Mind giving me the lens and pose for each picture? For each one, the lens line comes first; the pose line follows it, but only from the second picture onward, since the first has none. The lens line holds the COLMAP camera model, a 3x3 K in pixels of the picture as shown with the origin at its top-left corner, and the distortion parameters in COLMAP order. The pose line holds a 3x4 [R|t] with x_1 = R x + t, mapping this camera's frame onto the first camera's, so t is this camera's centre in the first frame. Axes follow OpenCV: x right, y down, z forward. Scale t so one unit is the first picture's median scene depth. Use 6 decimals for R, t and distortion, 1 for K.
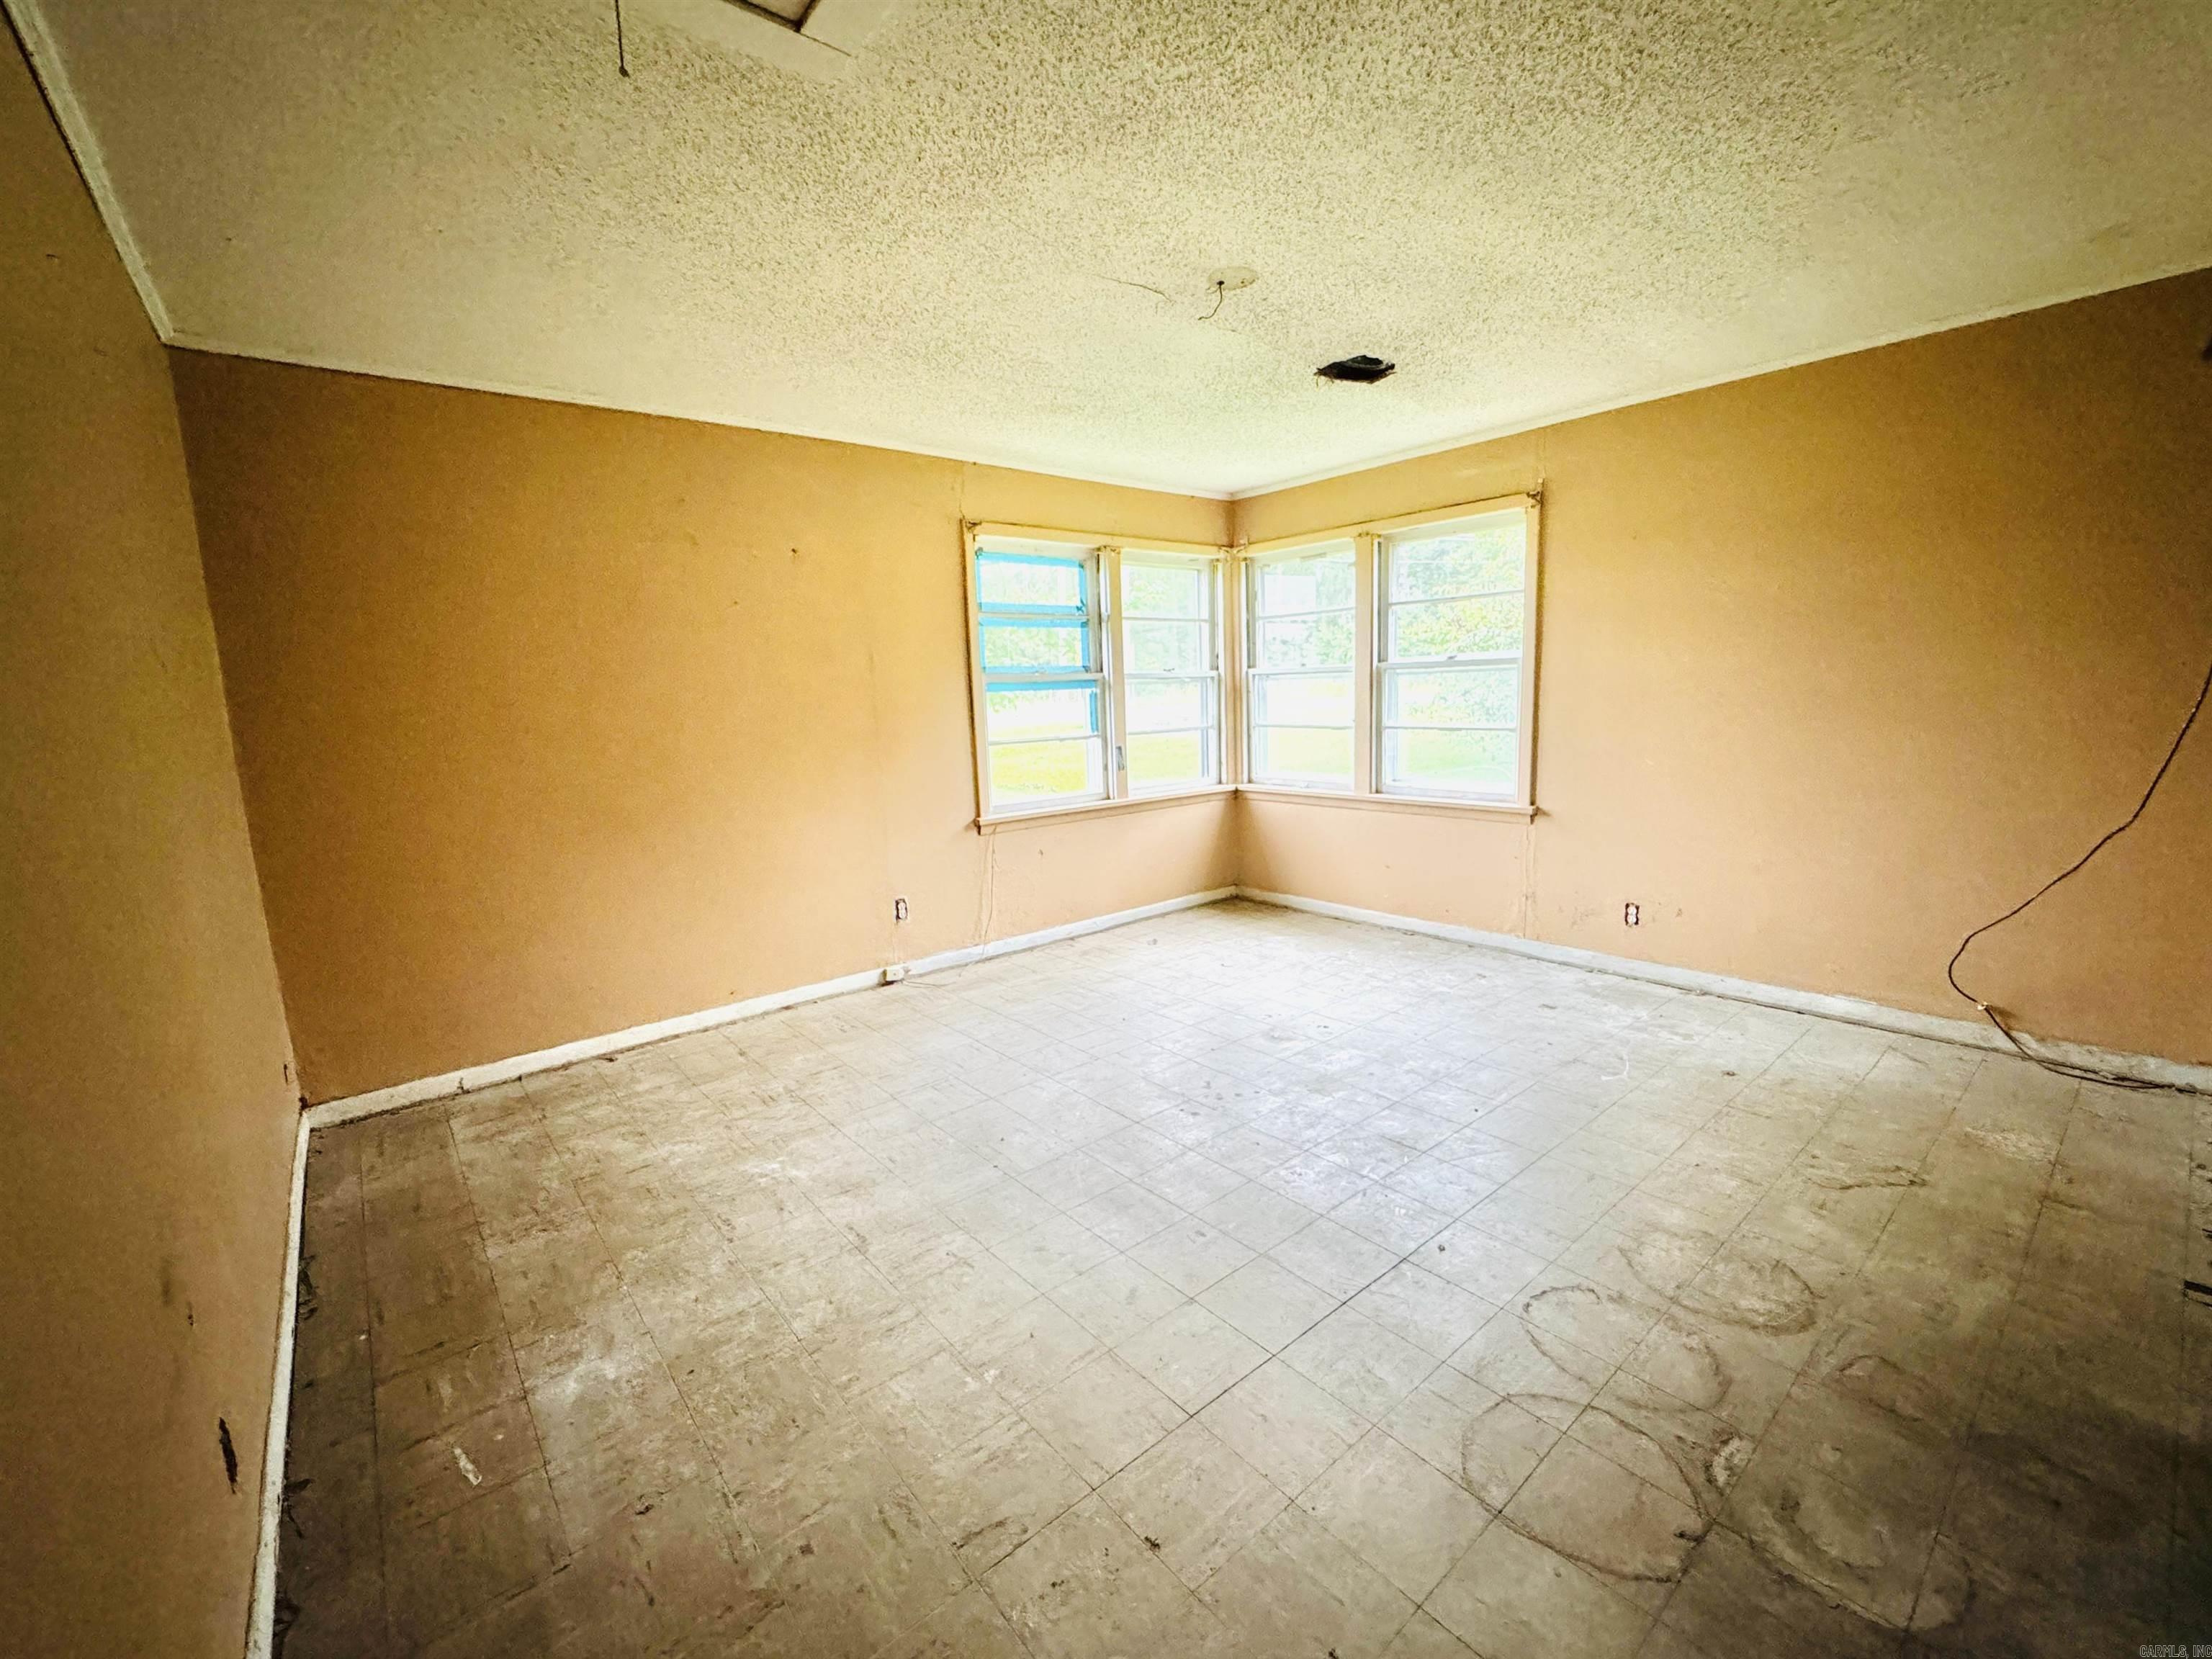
lens RADIAL K [[892.4, 0, 1106.8], [0, 892.4, 827.4], [0, 0, 1]] dist [0.000675, 0.000308]
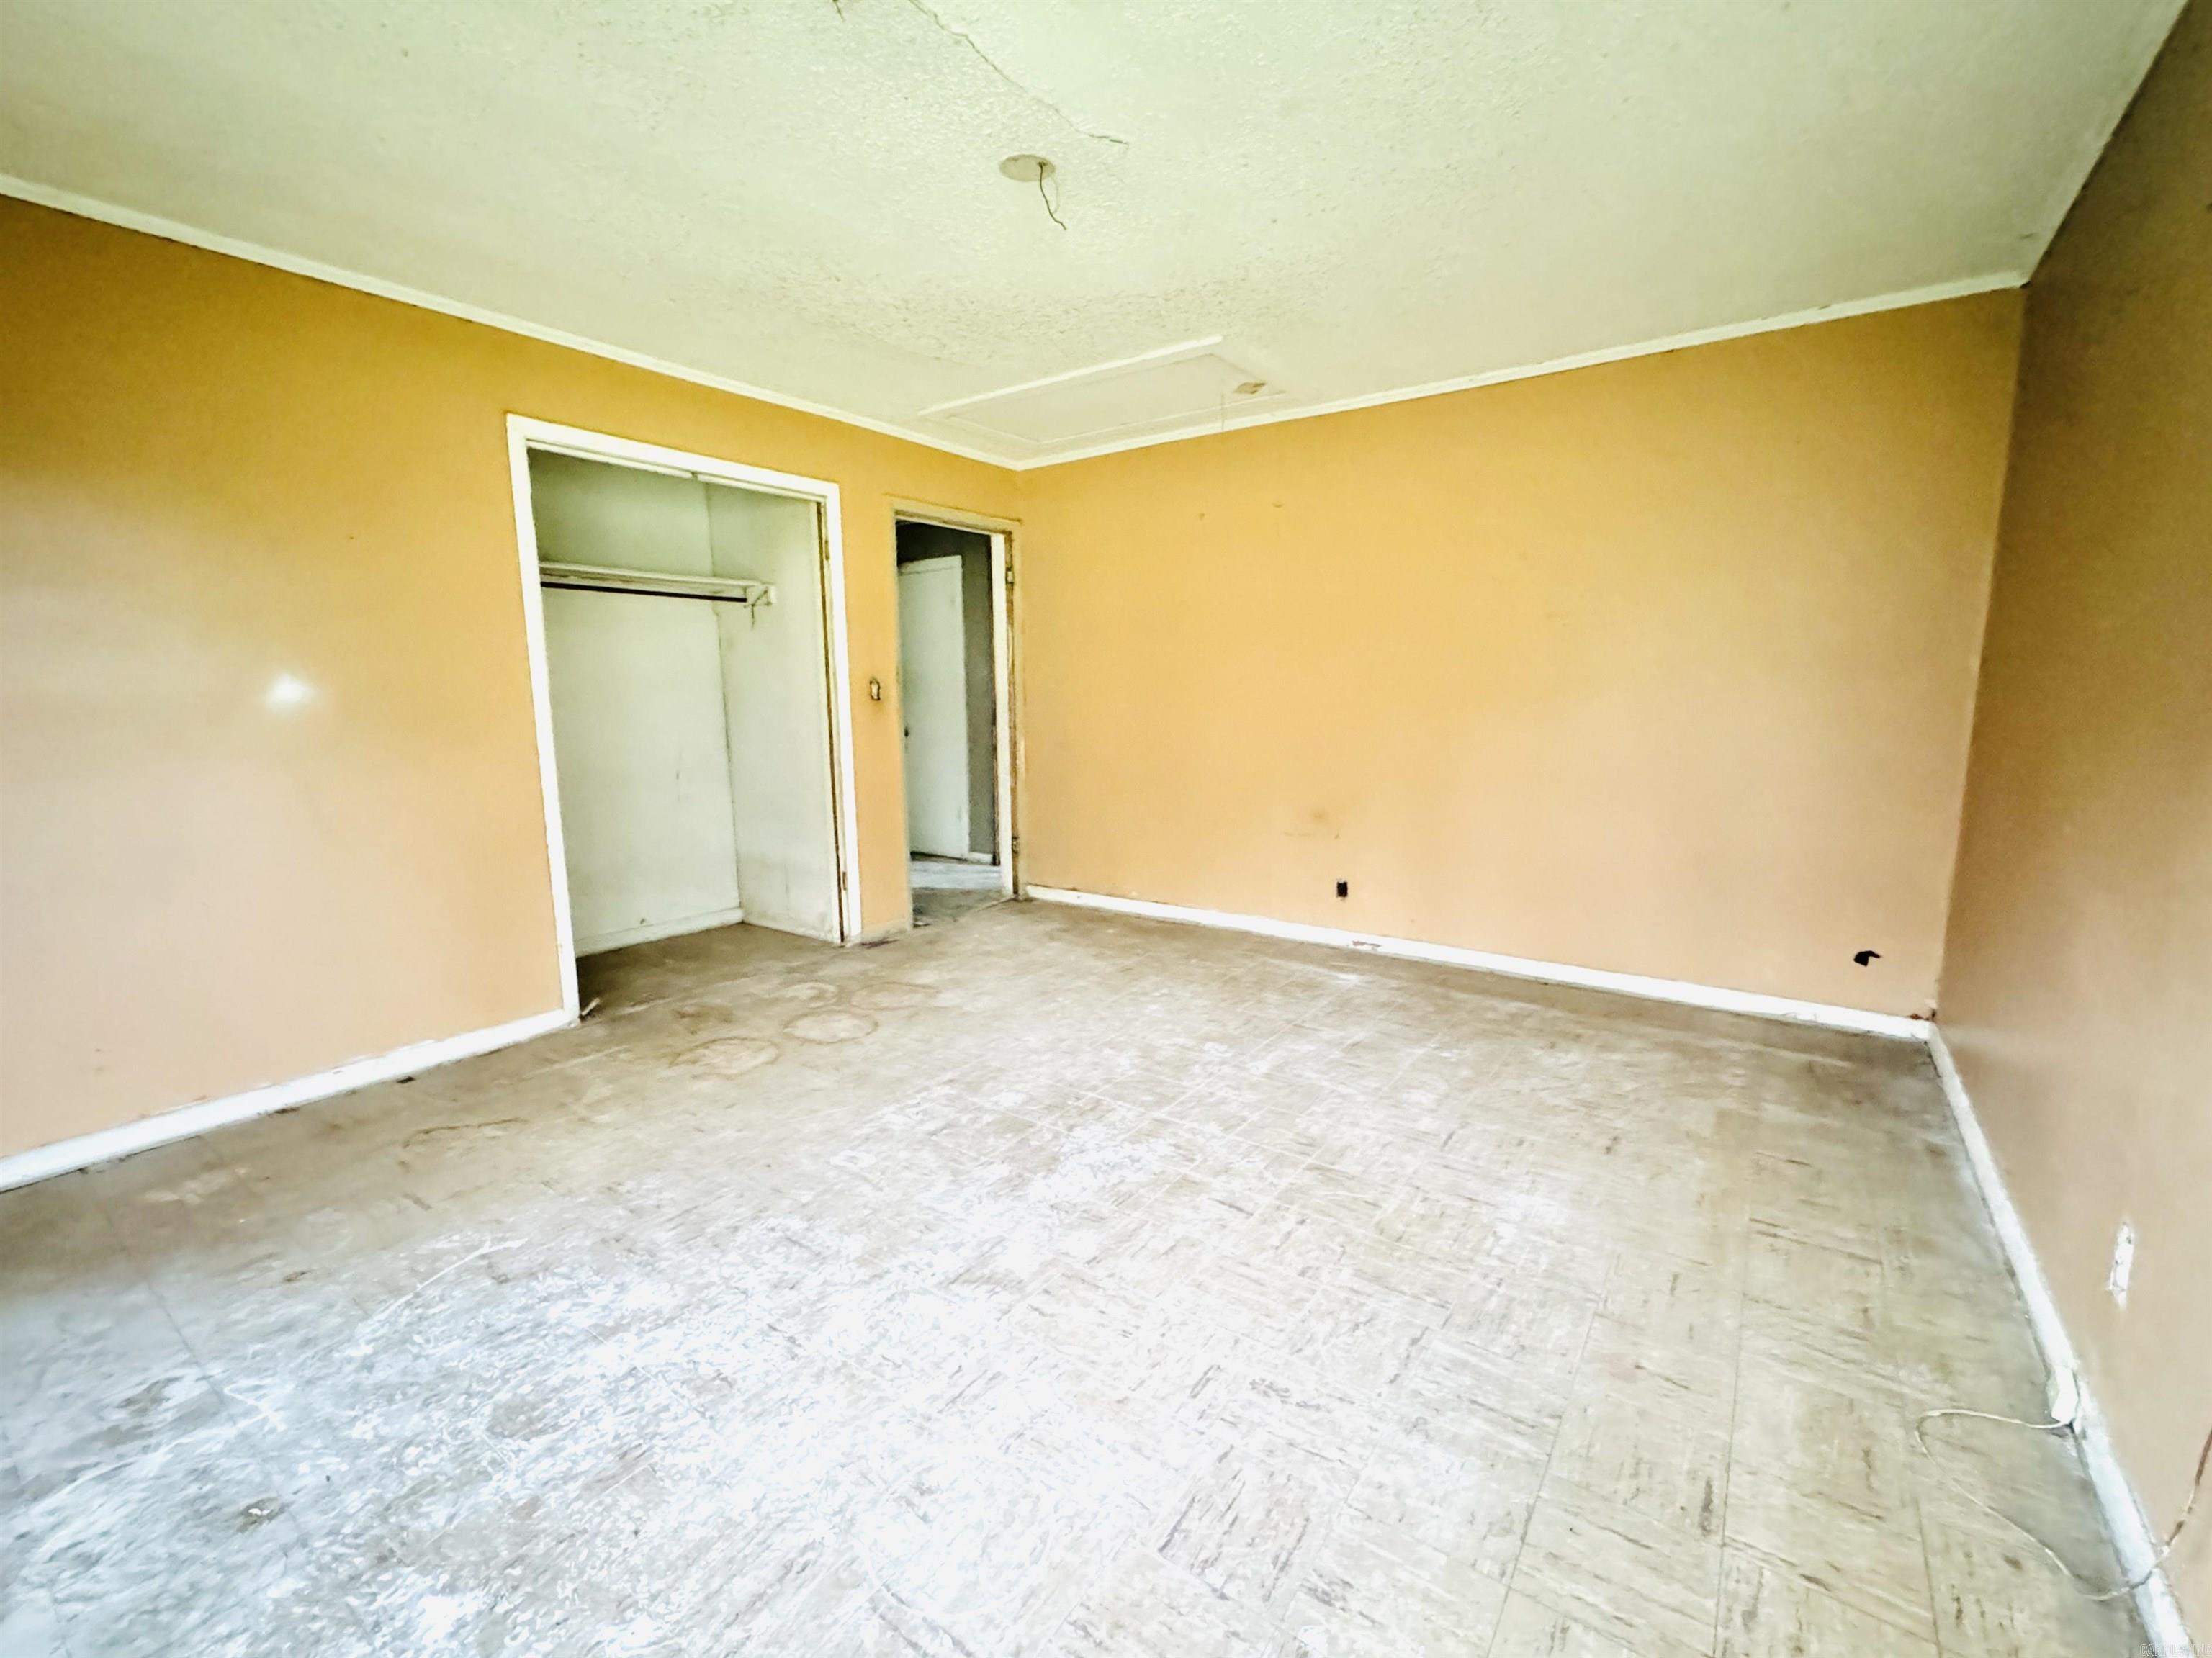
lens RADIAL K [[892.3, 0, 1106.2], [0, 892.3, 823.7], [0, 0, 1]] dist [0.000675, 0.000308]
pose [[-0.965584, 0.079840, -0.247534, 0.281777], [0.000450, 0.952231, 0.305379, -0.229987], [0.260091, 0.294758, -0.919495, 1.686279]]
